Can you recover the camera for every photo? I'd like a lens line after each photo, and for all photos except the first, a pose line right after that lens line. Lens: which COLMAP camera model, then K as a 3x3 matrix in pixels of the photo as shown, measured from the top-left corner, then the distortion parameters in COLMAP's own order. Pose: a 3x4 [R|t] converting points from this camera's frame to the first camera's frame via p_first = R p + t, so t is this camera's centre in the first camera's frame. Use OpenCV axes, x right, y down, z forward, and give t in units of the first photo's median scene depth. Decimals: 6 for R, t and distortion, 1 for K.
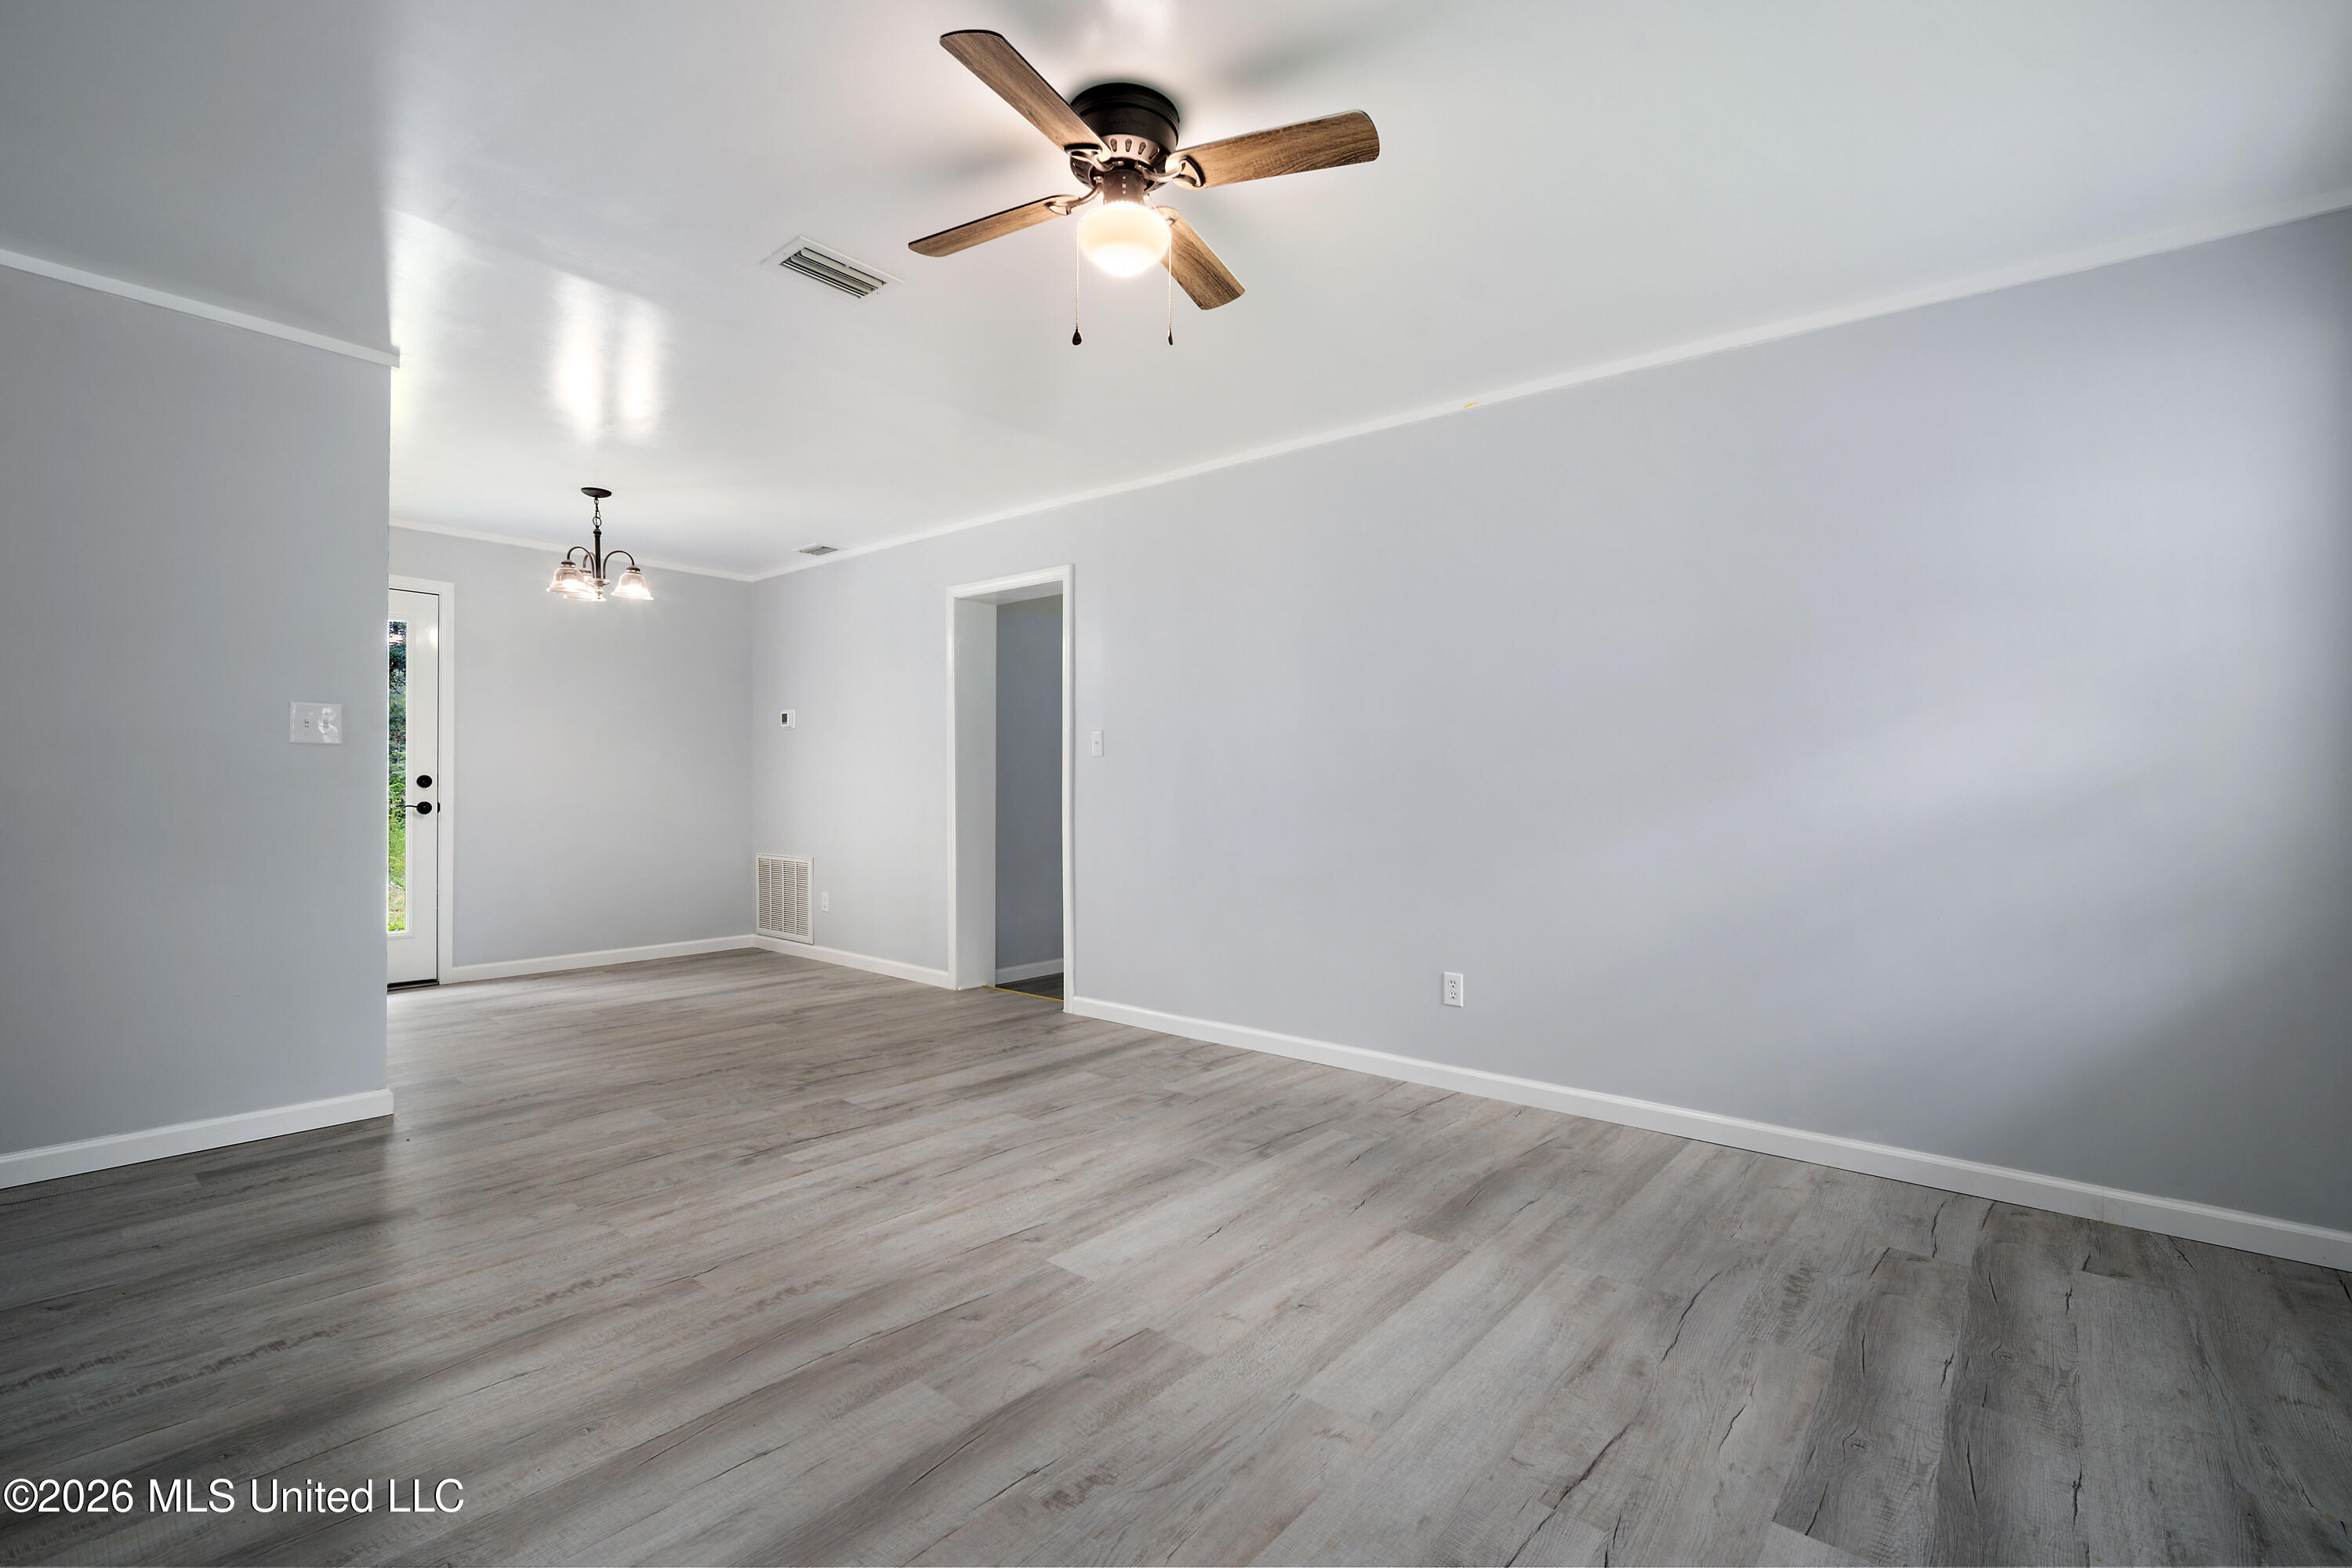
lens RADIAL K [[1042.5, 0, 1168.2], [0, 1042.5, 791.2], [0, 0, 1]] dist [-0.010347, 0.001101]
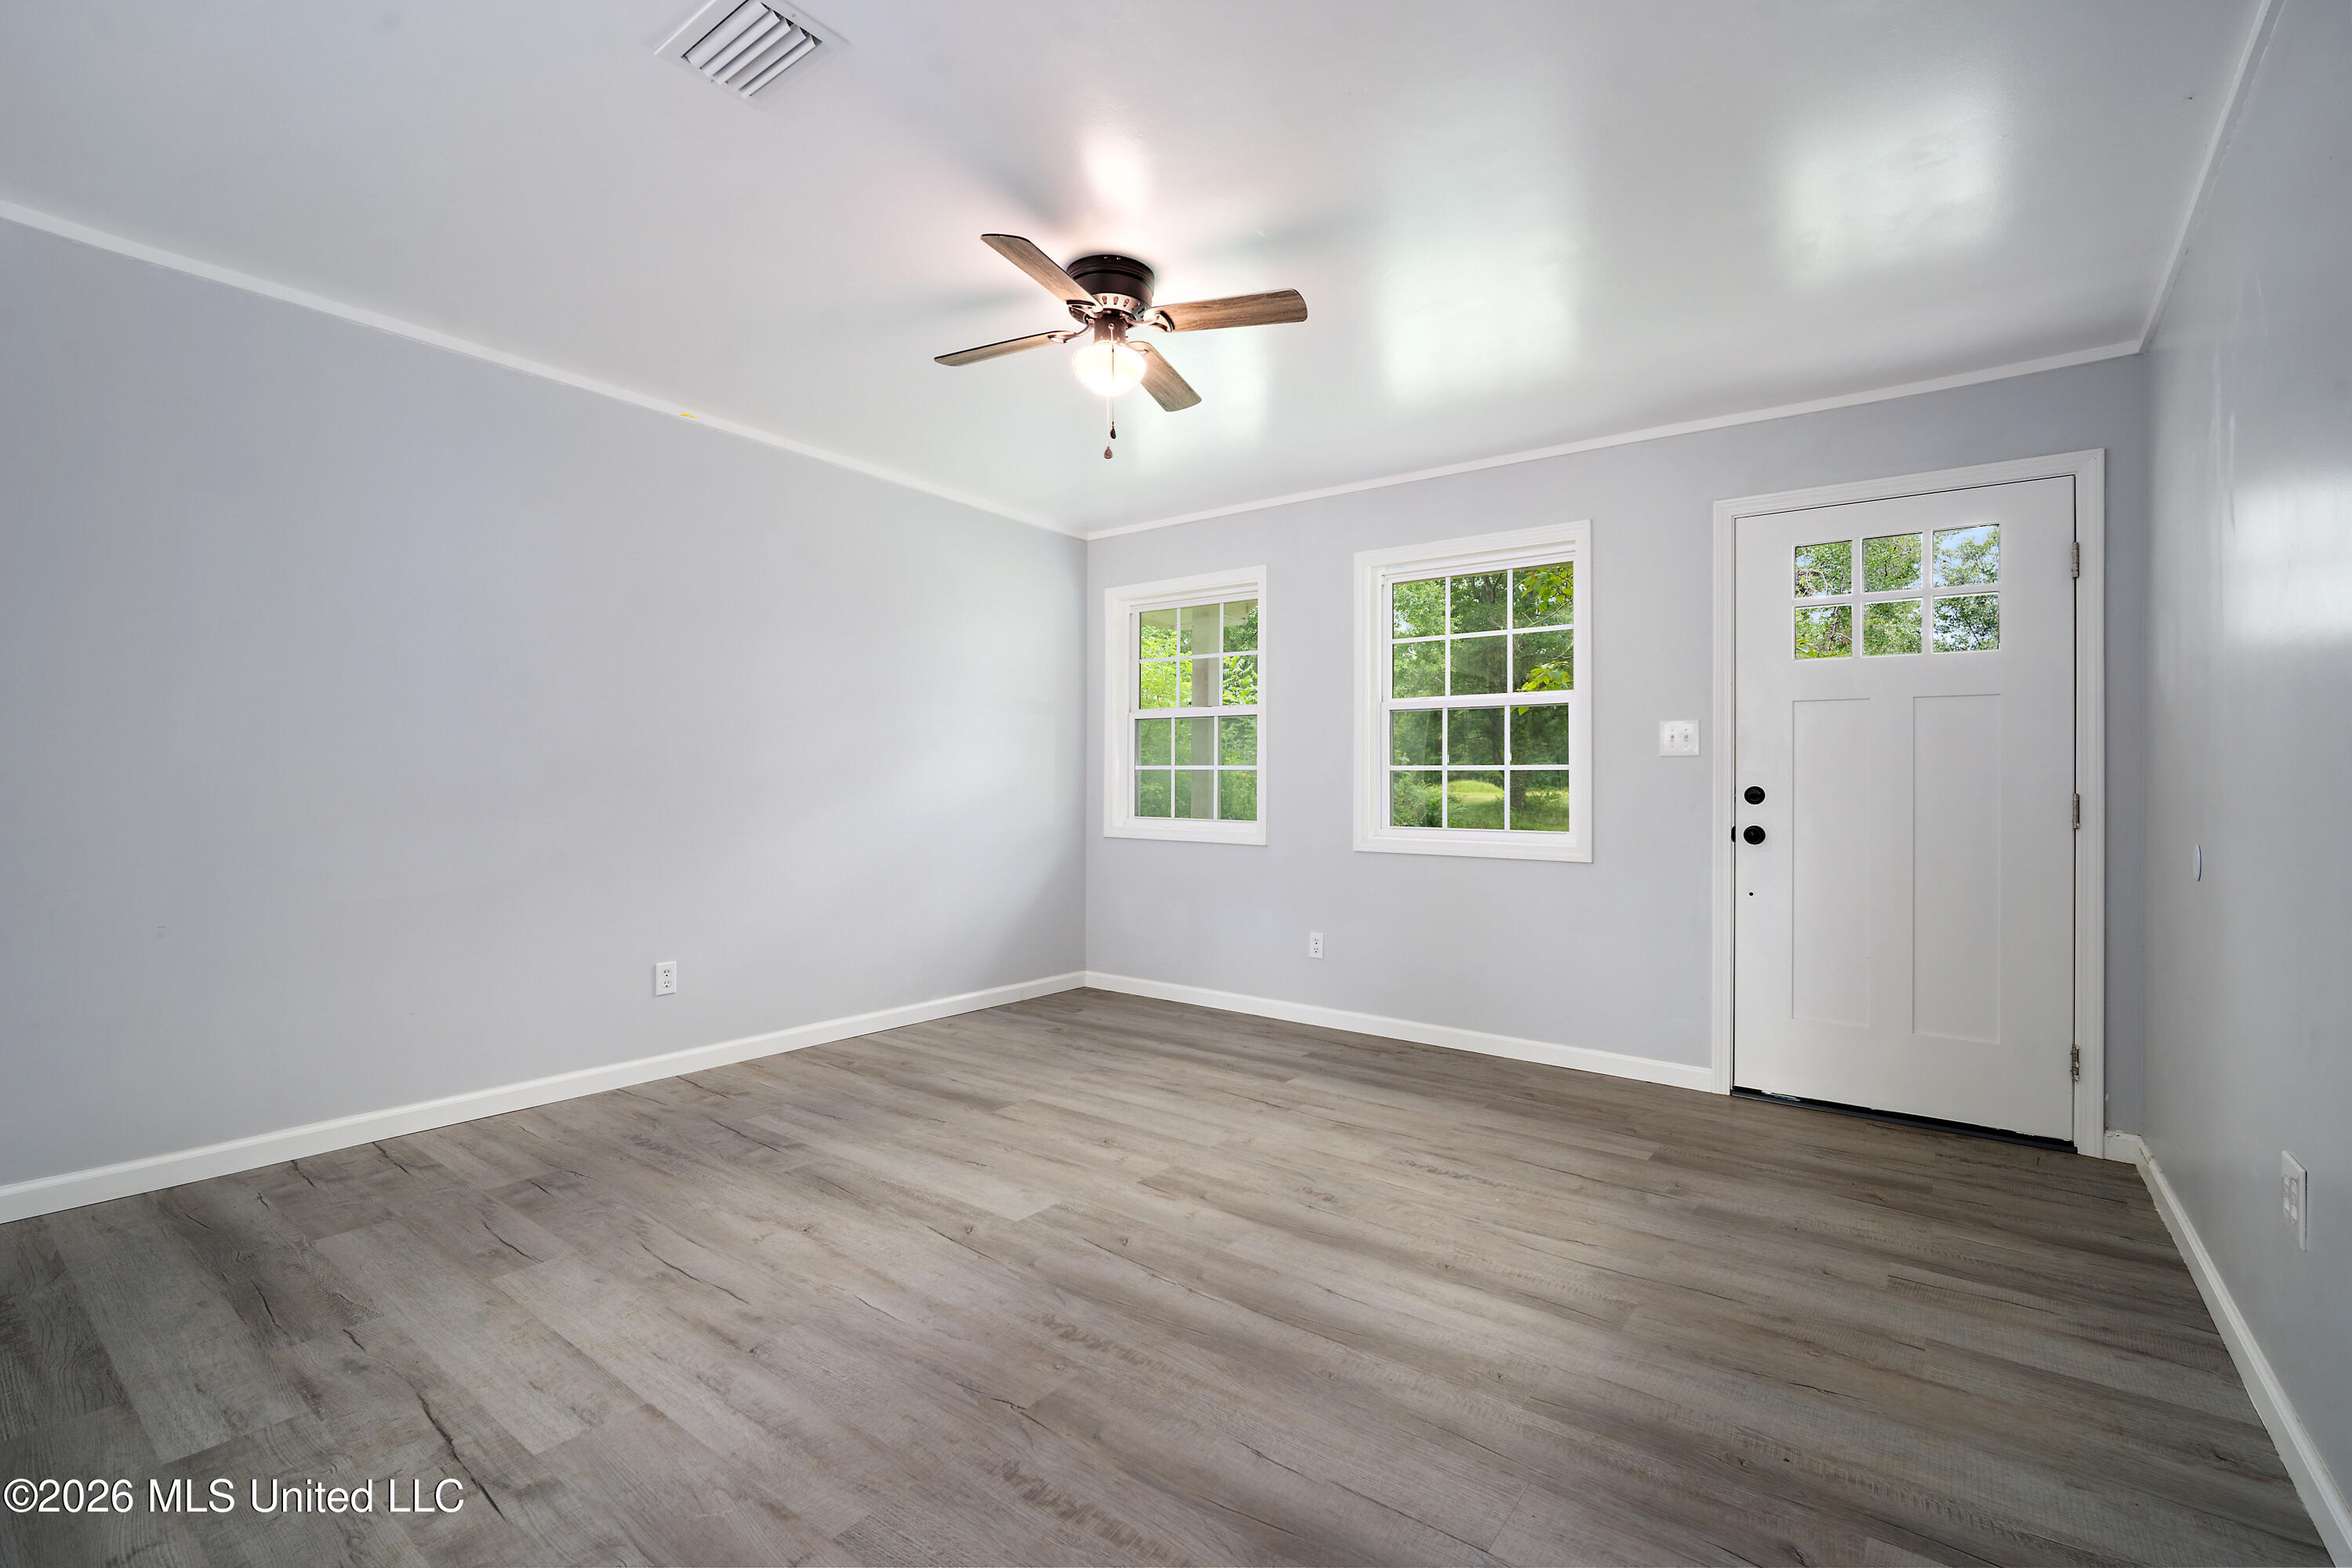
lens RADIAL K [[1042.5, 0, 1164.1], [0, 1042.5, 784.6], [0, 0, 1]] dist [-0.010347, 0.001101]
pose [[-0.048483, -0.005418, 0.998809, -1.033479], [-0.008621, 0.999950, 0.005006, -0.008857], [-0.998787, -0.008368, -0.048527, 0.775348]]
